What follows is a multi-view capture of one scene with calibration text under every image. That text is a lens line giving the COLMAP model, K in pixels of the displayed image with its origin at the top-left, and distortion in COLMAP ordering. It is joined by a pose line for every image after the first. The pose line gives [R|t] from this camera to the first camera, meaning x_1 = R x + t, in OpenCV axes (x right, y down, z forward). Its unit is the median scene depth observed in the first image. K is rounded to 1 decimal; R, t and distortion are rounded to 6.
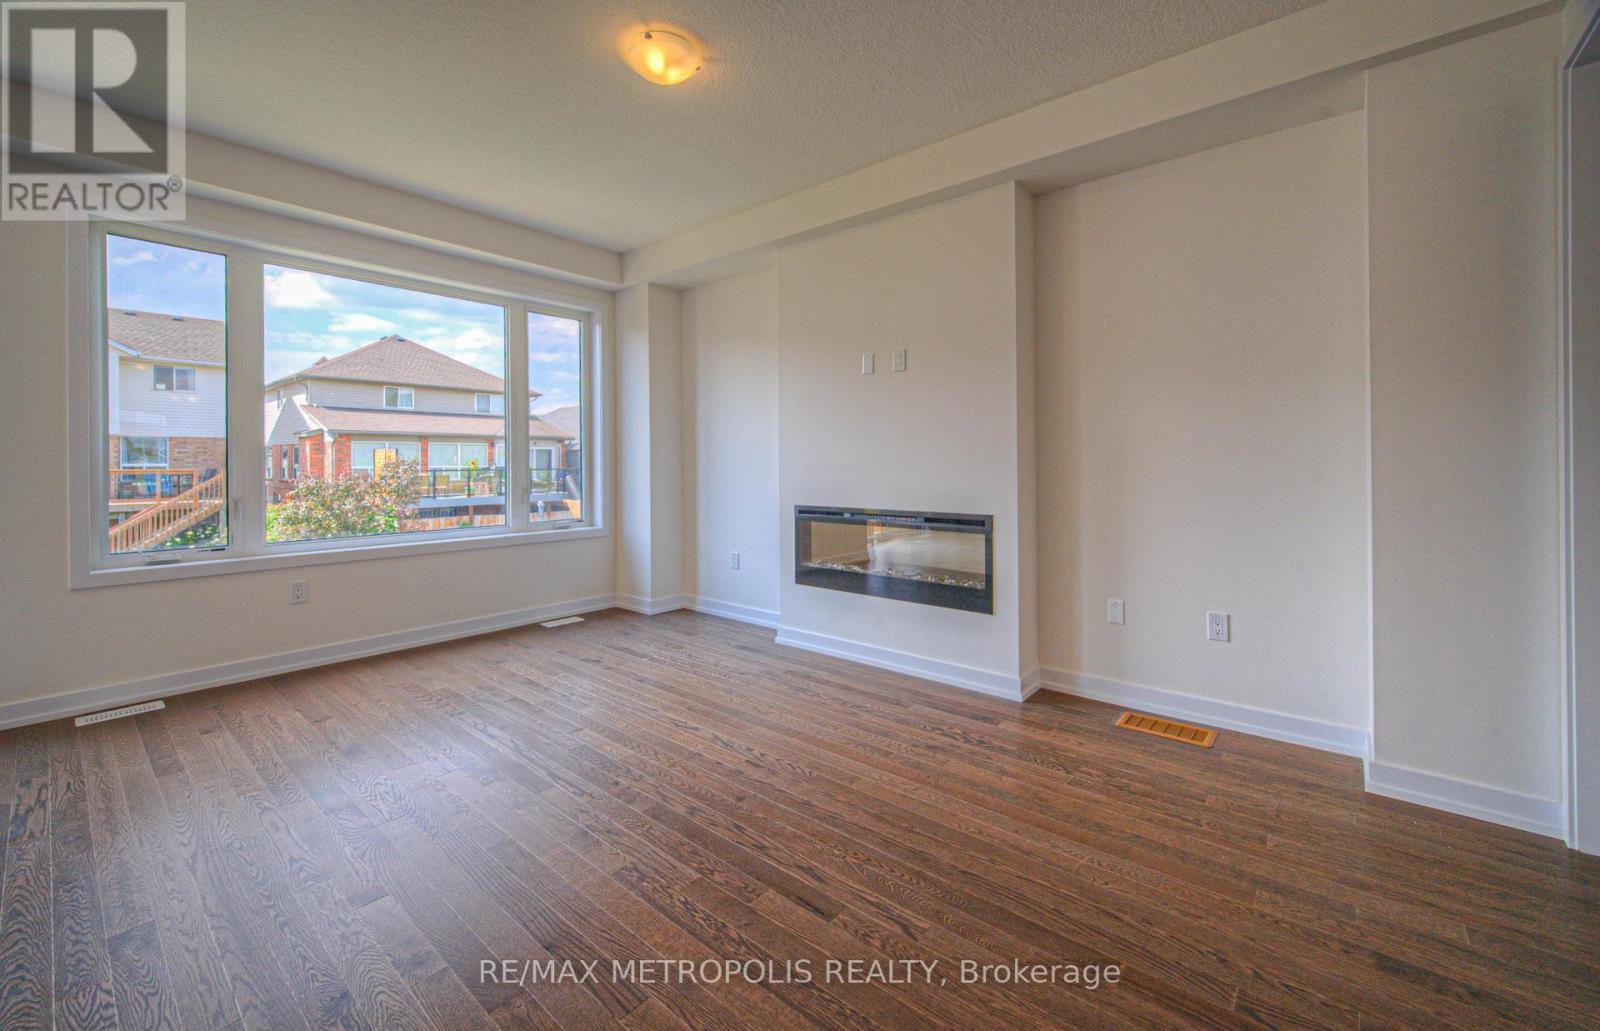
lens RADIAL K [[644.0, 0, 779.8], [0, 644.0, 460.9], [0, 0, 1]] dist [0.000230, 0.000415]
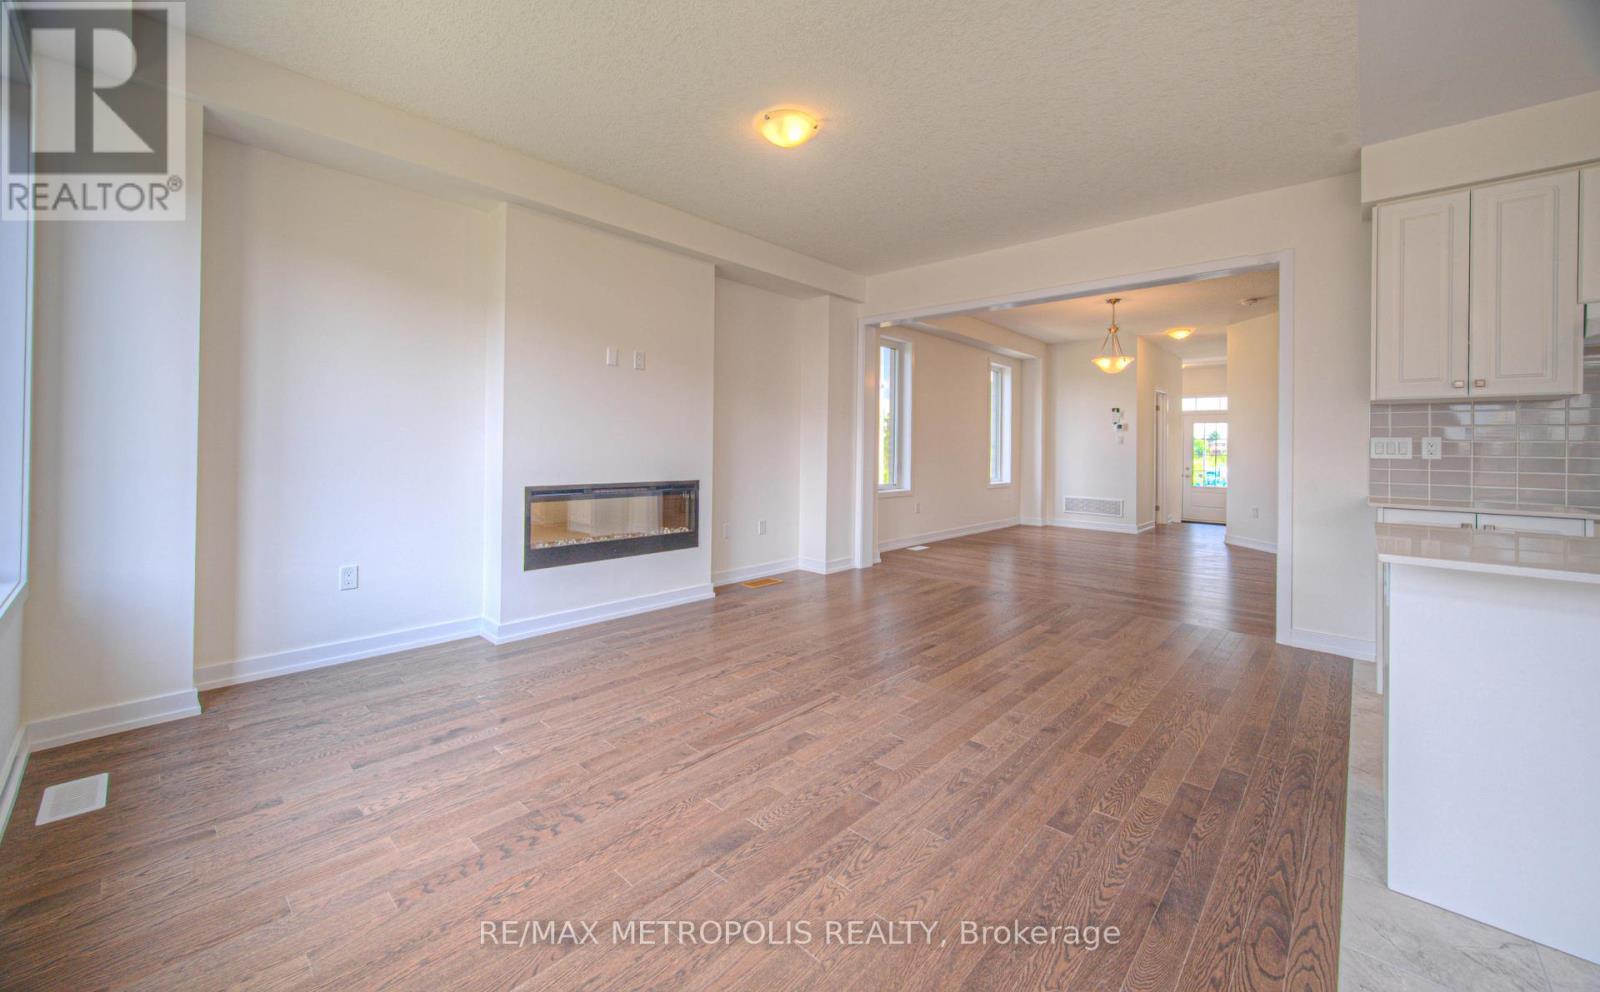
lens RADIAL K [[614.3, 0, 802.4], [0, 614.3, 446.2], [0, 0, 1]] dist [0.000112, -0.000236]
pose [[0.023802, 0.004084, 0.999708, -0.851549], [-0.016659, 0.999854, -0.003688, 0.005882], [-0.999578, -0.016567, 0.023867, 0.573342]]
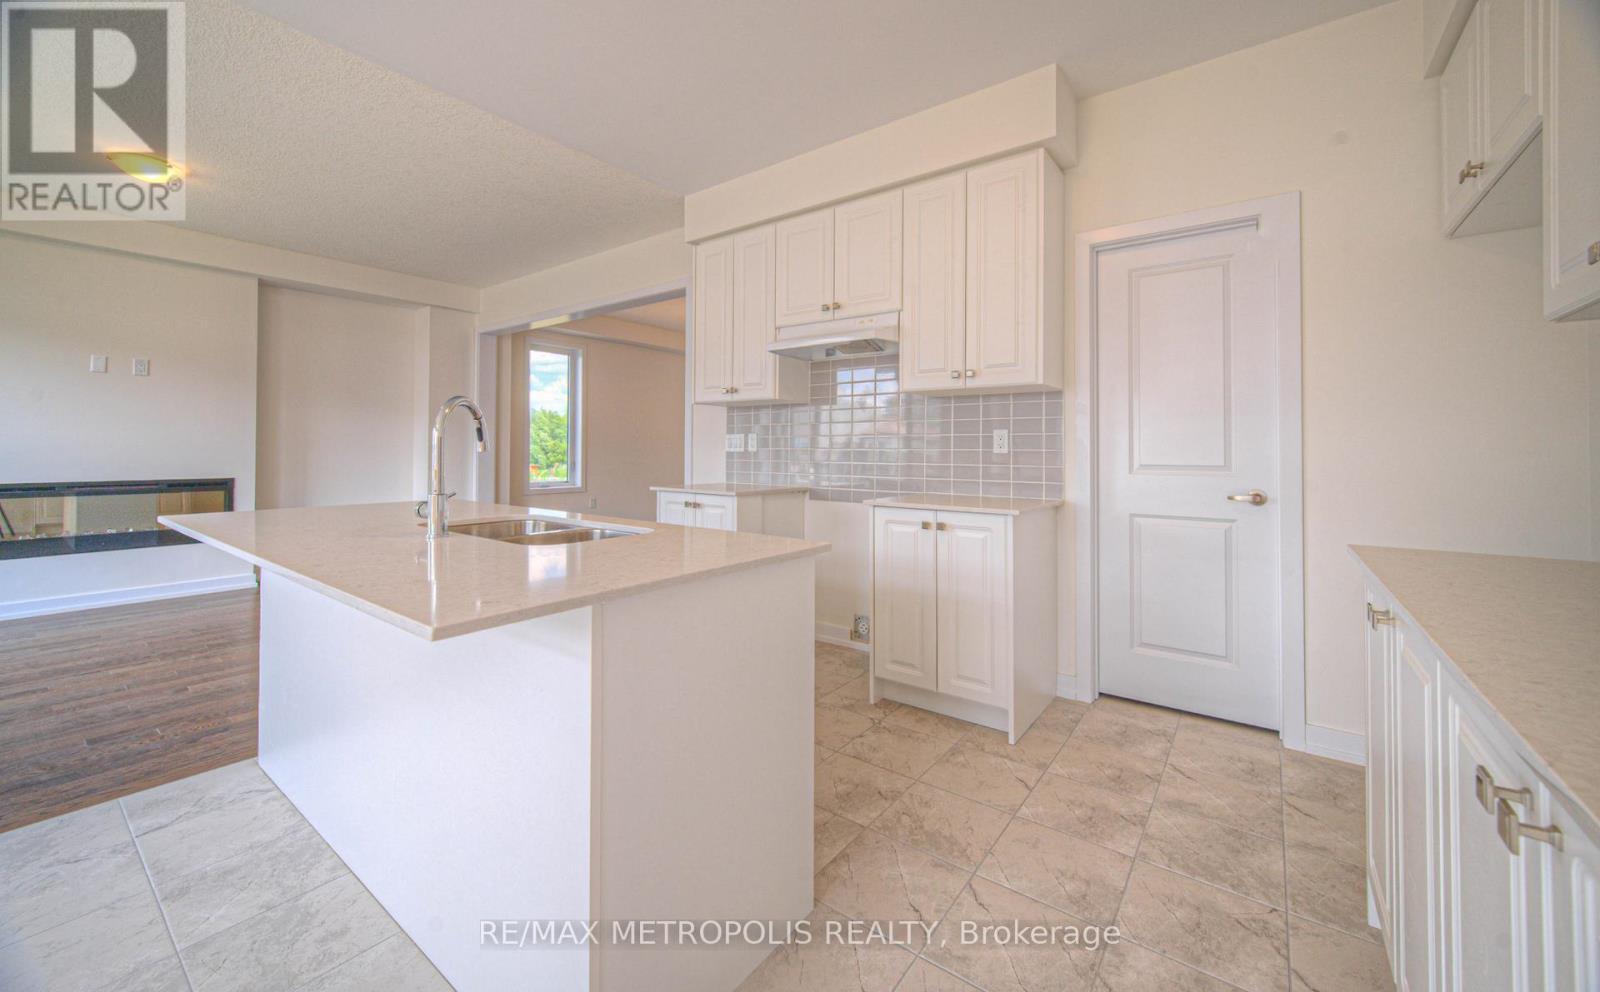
lens RADIAL K [[614.3, 0, 802.4], [0, 614.3, 446.2], [0, 0, 1]] dist [0.000112, -0.000236]
pose [[-0.070763, 0.006905, 0.997469, -1.017110], [-0.007926, 0.999941, -0.007484, 0.004605], [-0.997462, -0.008435, -0.070704, -0.232900]]
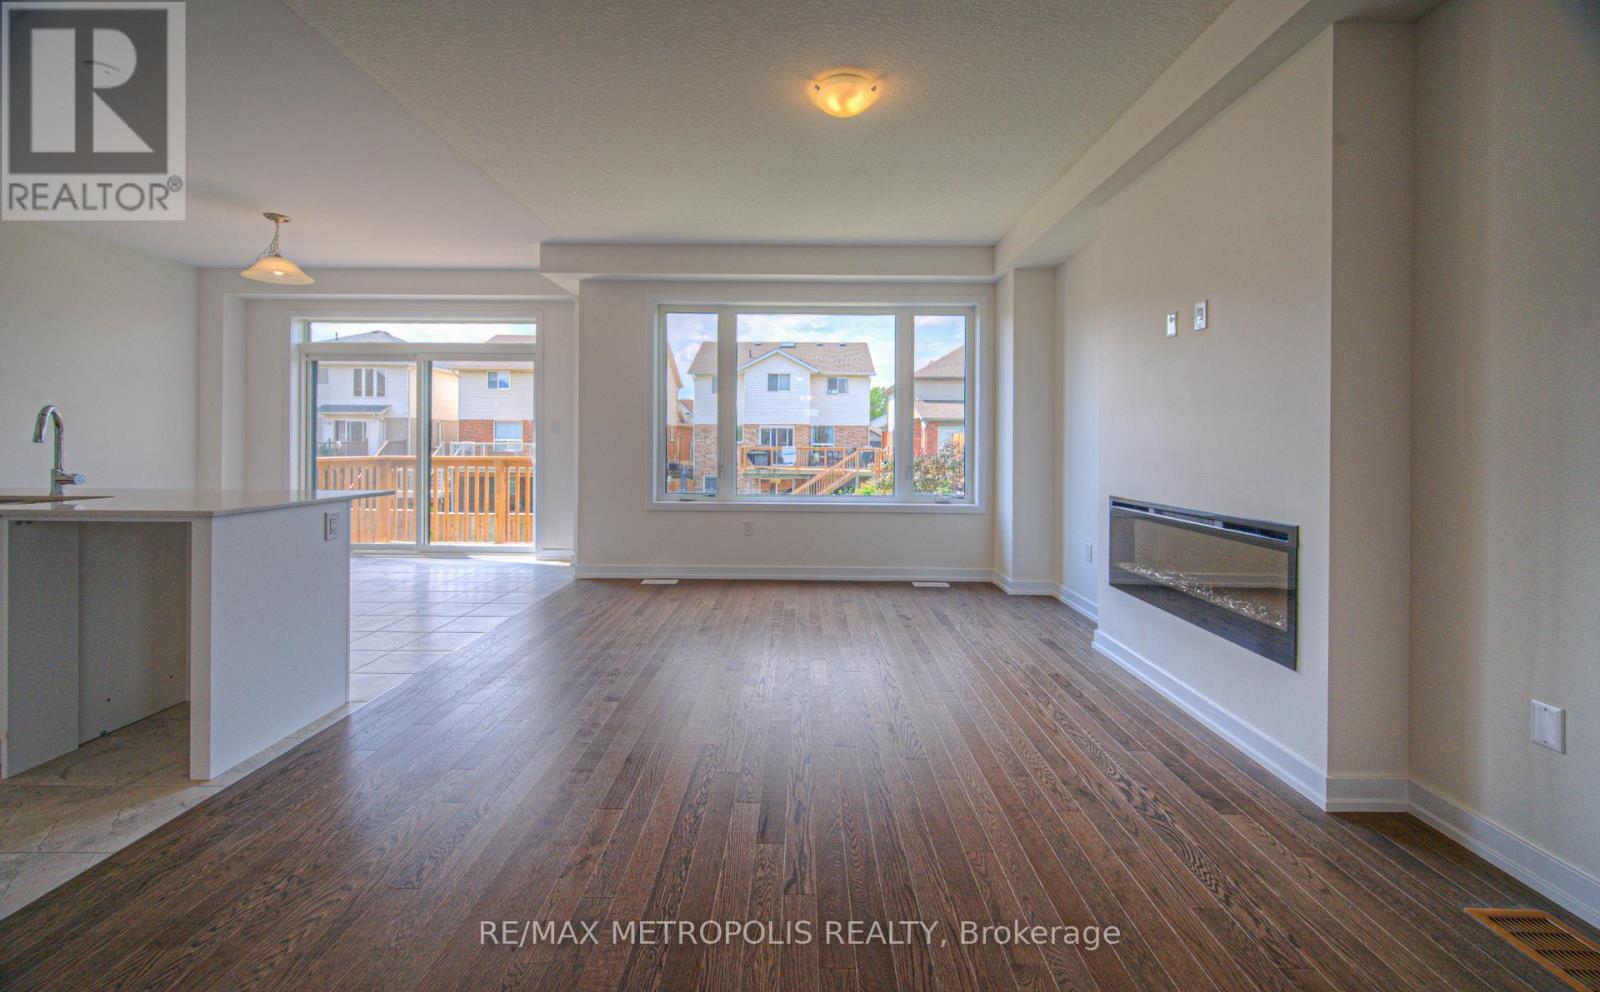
lens RADIAL K [[614.3, 0, 802.4], [0, 614.3, 446.2], [0, 0, 1]] dist [0.000112, -0.000236]
pose [[0.654184, 0.012195, -0.756237, 0.376443], [-0.009397, 0.999924, 0.007996, -0.001261], [0.756277, 0.001876, 0.654249, 0.135102]]
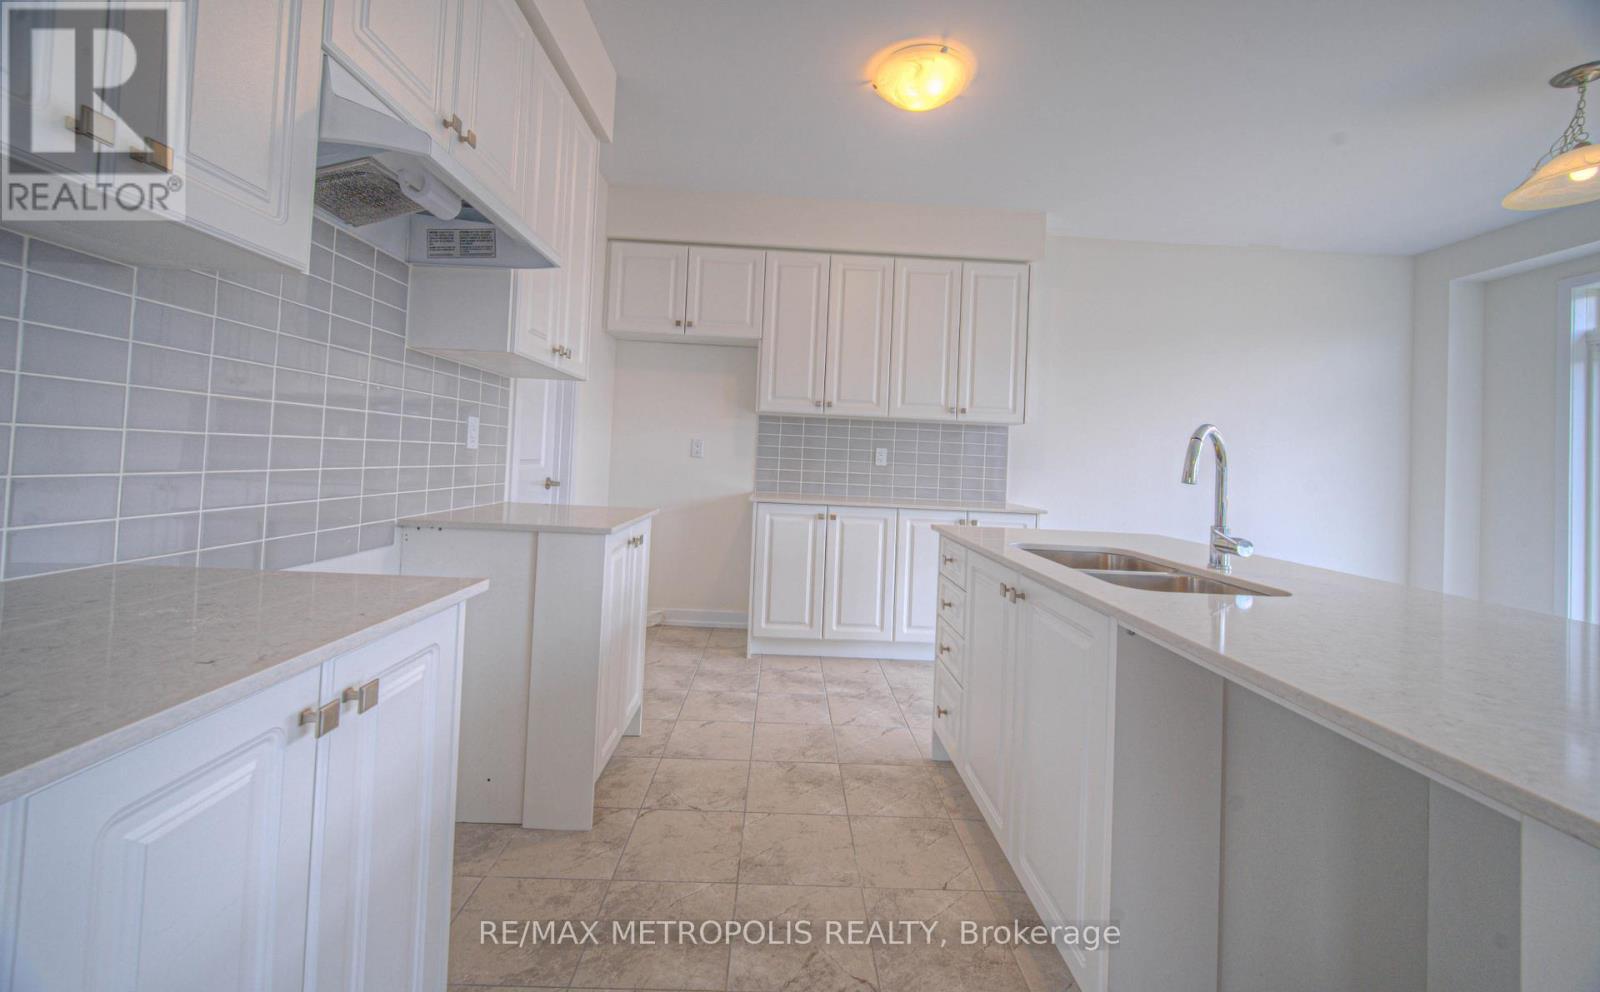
lens RADIAL K [[614.3, 0, 802.4], [0, 614.3, 446.2], [0, 0, 1]] dist [0.000112, -0.000236]
pose [[-0.736050, -0.043623, -0.675520, -0.142538], [-0.041912, 0.998944, -0.018841, 0.001121], [0.675628, 0.014444, -0.737101, 0.077825]]
